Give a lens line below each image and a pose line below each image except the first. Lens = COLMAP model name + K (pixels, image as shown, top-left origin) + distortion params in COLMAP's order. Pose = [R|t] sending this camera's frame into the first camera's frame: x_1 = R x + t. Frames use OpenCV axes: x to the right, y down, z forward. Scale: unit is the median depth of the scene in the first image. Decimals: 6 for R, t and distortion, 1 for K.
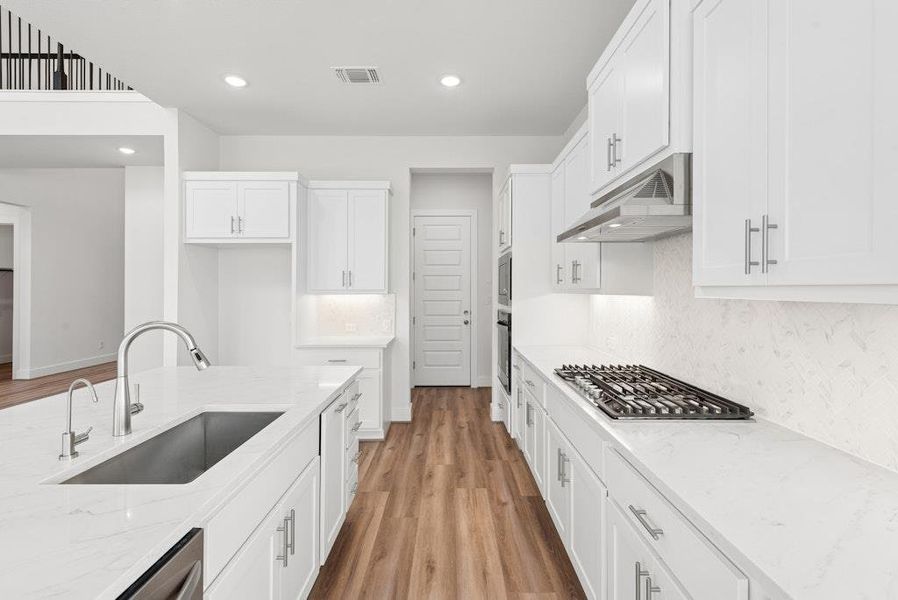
lens RADIAL K [[417.3, 0, 449.6], [0, 417.3, 292.1], [0, 0, 1]] dist [0.001074, -0.000951]
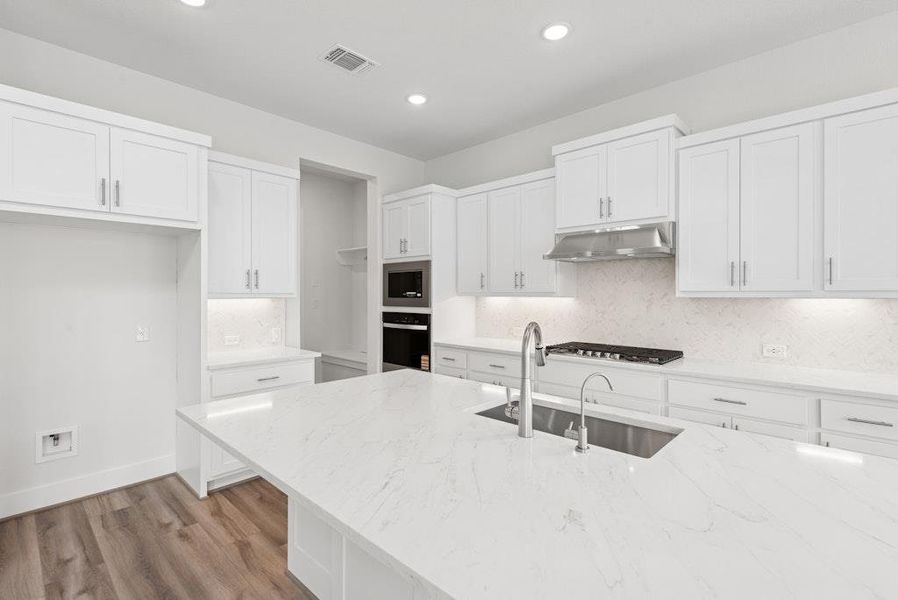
lens RADIAL K [[417.3, 0, 449.6], [0, 417.3, 292.1], [0, 0, 1]] dist [0.001074, -0.000951]
pose [[0.692696, 0.002768, 0.721225, -0.637978], [0.003755, 0.999965, -0.007444, 0.000573], [-0.721220, 0.007865, 0.692661, 0.174125]]
